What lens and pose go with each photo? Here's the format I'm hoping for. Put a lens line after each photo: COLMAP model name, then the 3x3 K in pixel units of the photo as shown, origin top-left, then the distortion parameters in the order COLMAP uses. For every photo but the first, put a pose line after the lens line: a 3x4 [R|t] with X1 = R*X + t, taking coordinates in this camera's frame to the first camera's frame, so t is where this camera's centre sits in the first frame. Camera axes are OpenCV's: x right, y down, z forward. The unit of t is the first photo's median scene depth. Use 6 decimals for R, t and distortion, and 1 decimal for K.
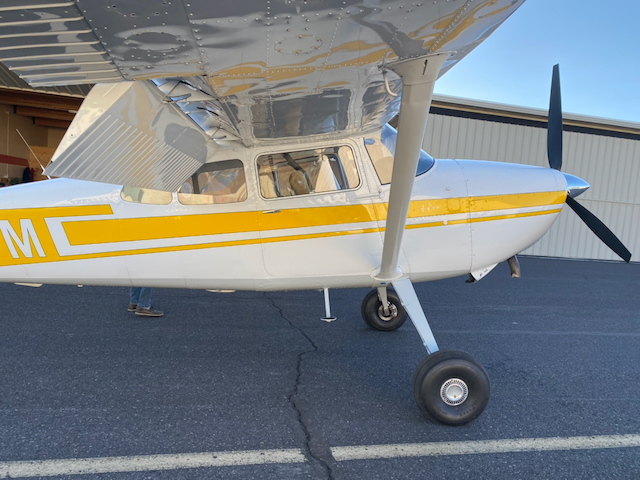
lens RADIAL K [[484.0, 0, 316.0], [0, 484.0, 237.4], [0, 0, 1]] dist [0.041262, -0.061122]
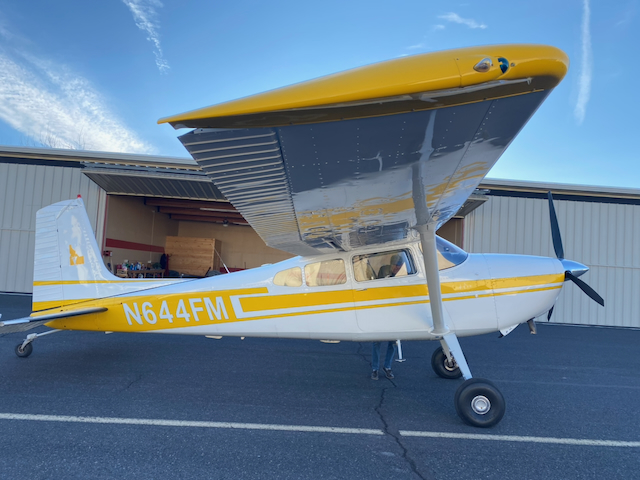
lens RADIAL K [[484.0, 0, 316.0], [0, 484.0, 237.4], [0, 0, 1]] dist [0.041262, -0.061122]
pose [[0.982134, -0.034015, -0.185085, 0.062763], [0.005723, 0.988473, -0.151291, 0.016102], [0.188098, 0.147529, 0.971007, -0.616945]]
